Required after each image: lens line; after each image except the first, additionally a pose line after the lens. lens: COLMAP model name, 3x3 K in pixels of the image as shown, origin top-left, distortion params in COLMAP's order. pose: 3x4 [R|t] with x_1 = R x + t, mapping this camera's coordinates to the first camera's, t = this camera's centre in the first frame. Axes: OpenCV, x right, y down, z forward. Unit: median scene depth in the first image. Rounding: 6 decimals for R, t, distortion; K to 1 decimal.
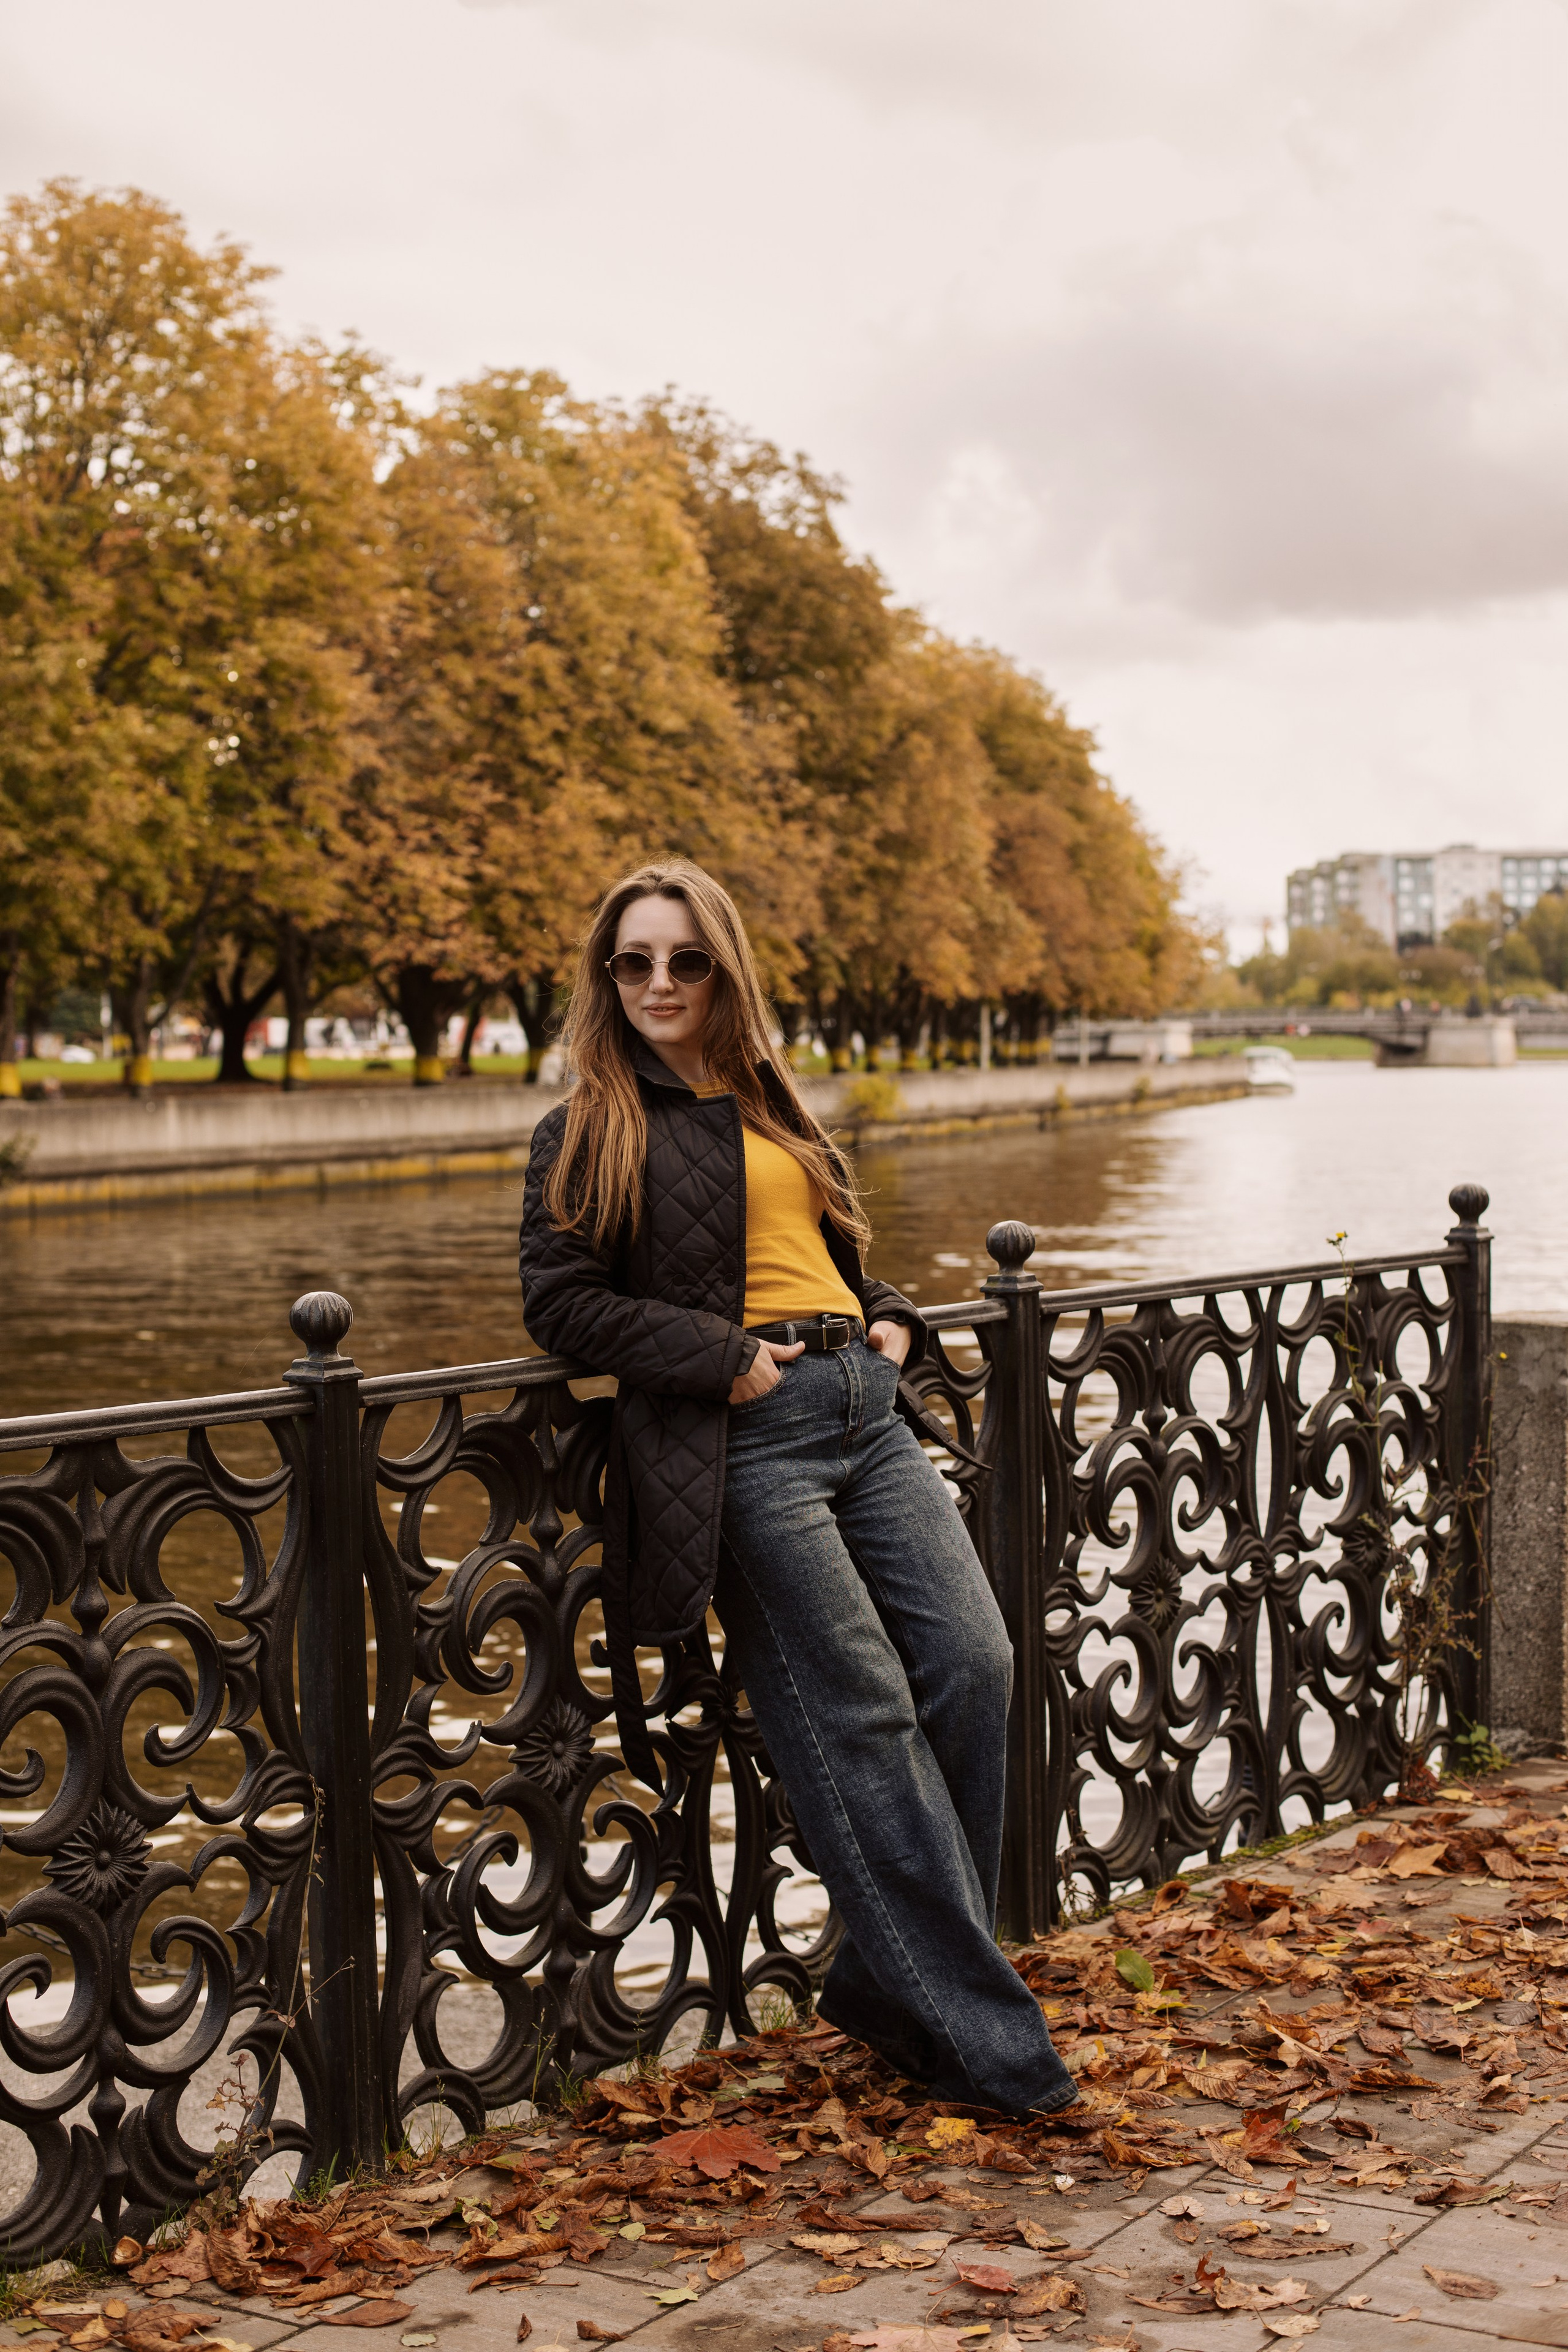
lens RADIAL K [[3459.4, 0, 759.5], [0, 3459.4, 1174.4], [0, 0, 1]] dist [-0.144596, 0.155812]
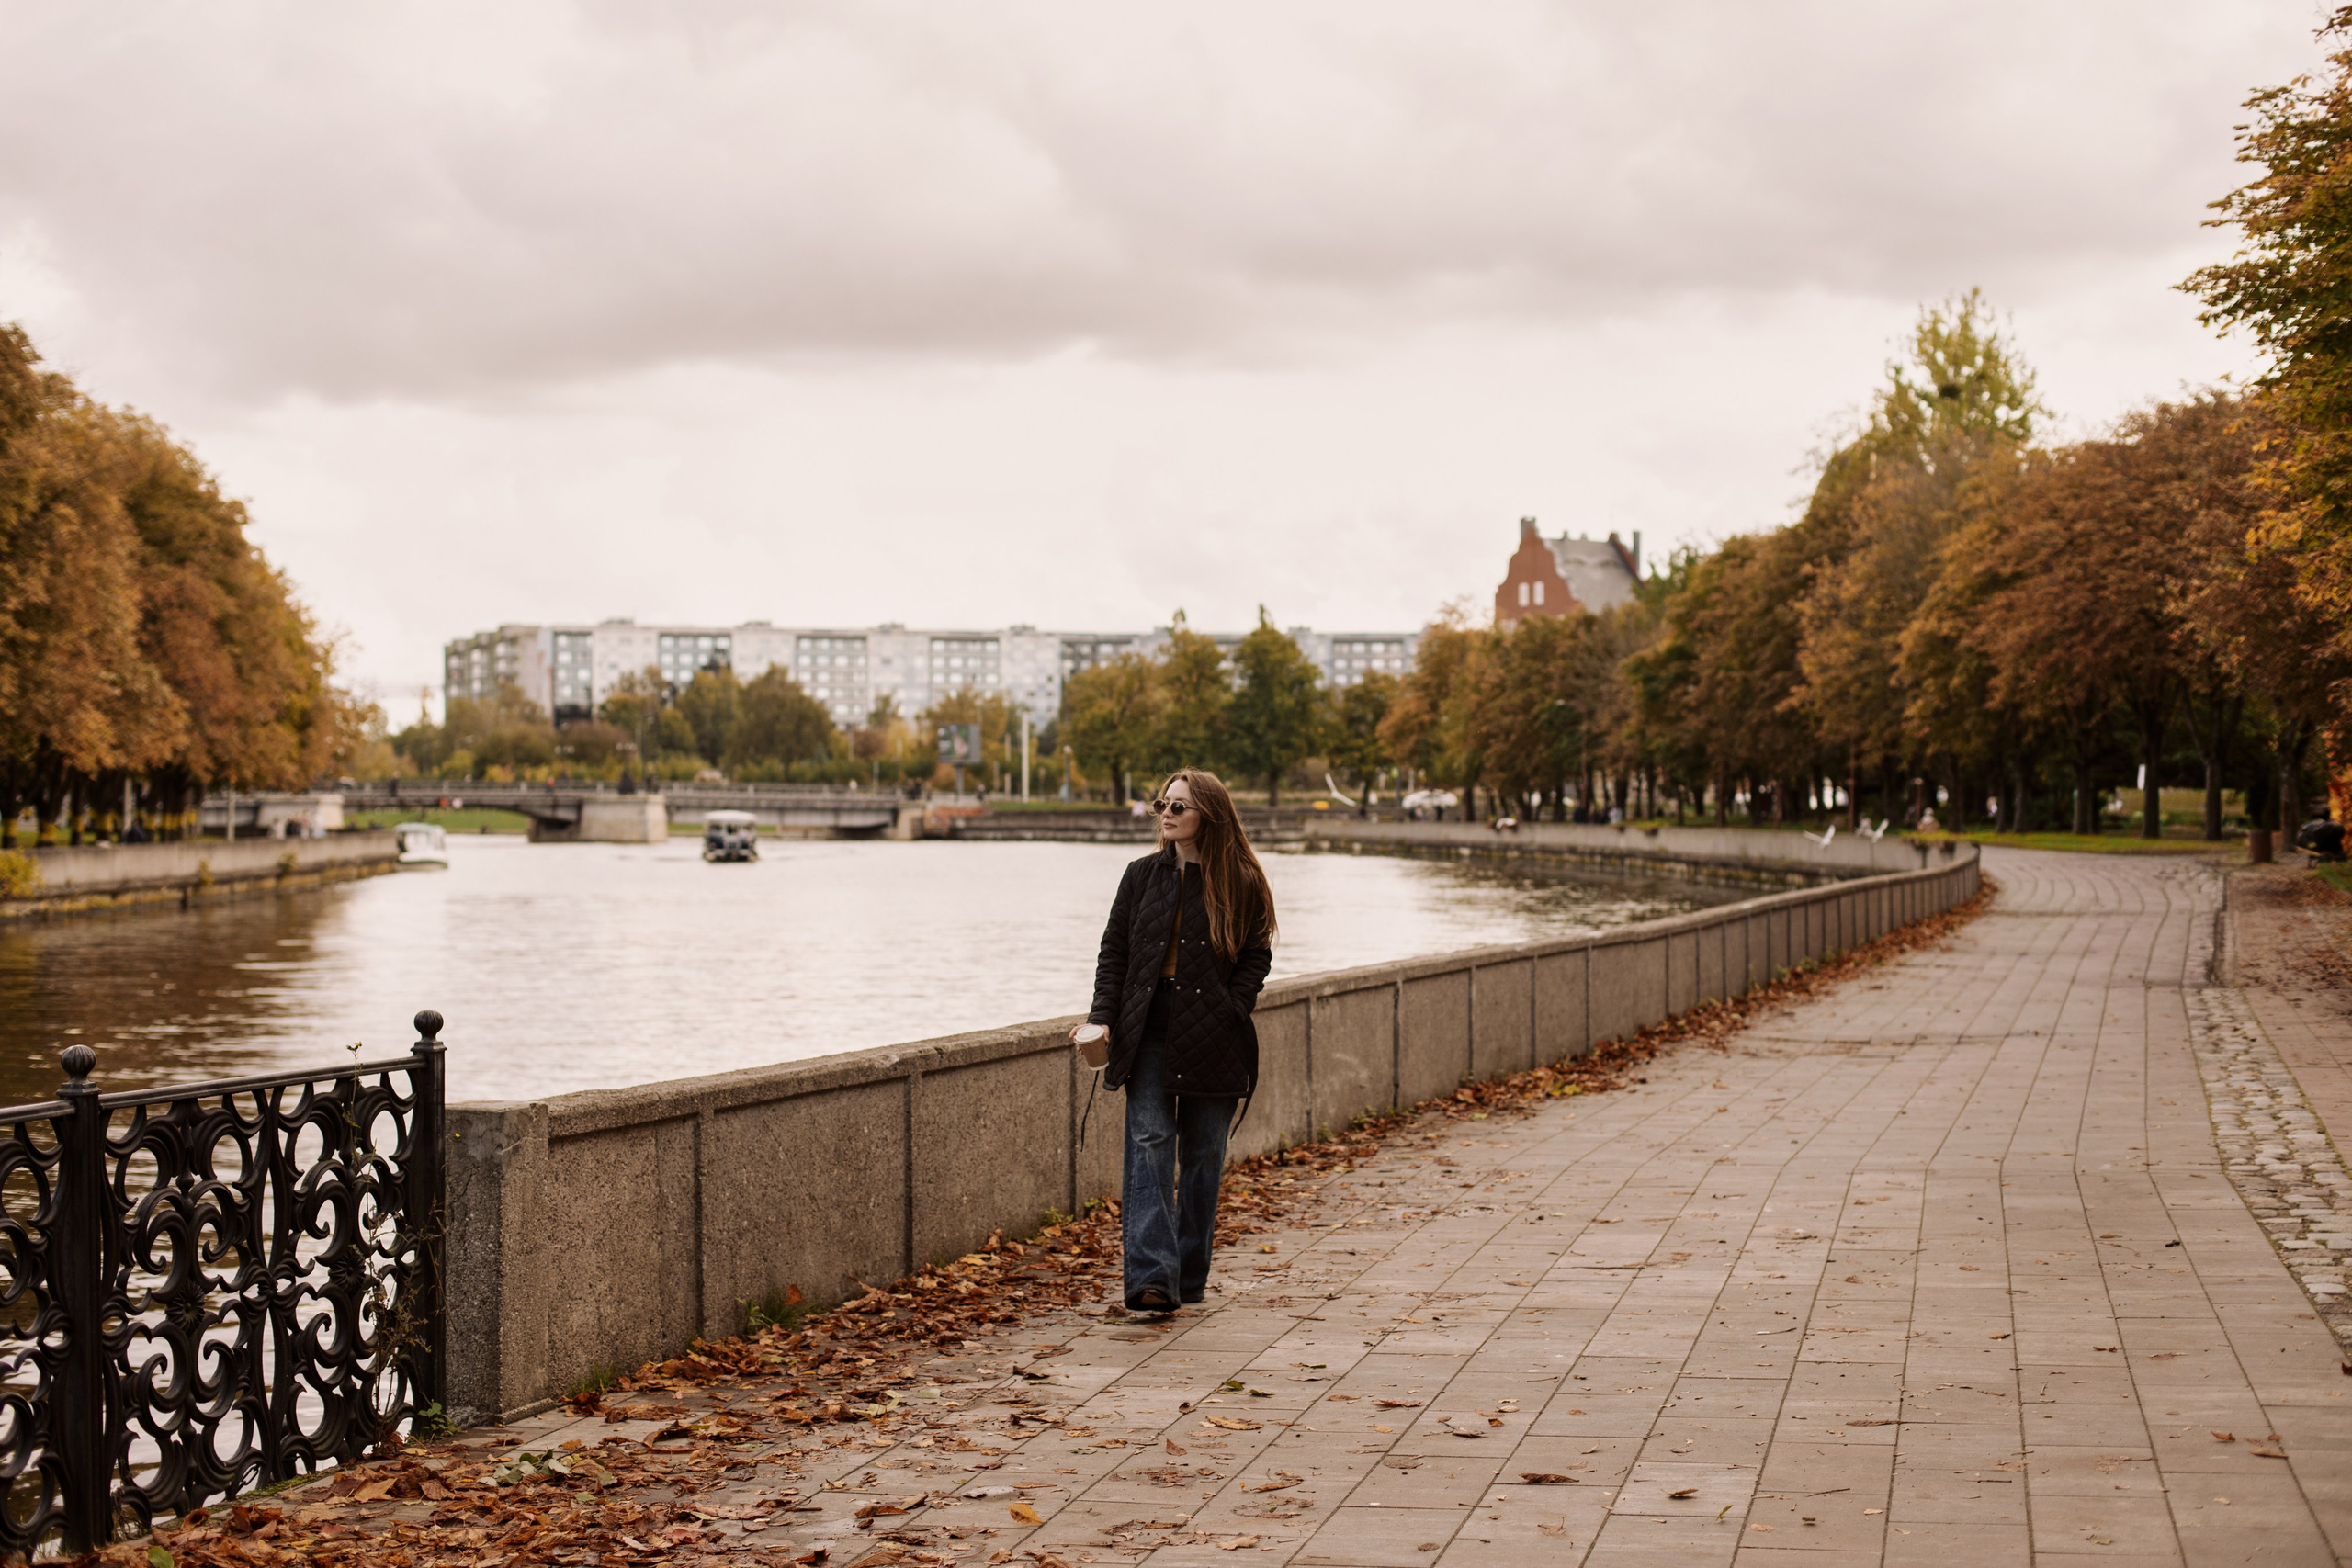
lens RADIAL K [[3451.3, 0, 1177.9], [0, 3451.3, 774.8], [0, 0, 1]] dist [-0.140262, 0.147952]
pose [[0.934762, 0.017176, 0.354859, -0.003482], [0.000662, 0.998745, -0.050085, -0.023897], [-0.355273, 0.047053, 0.933577, -0.422521]]
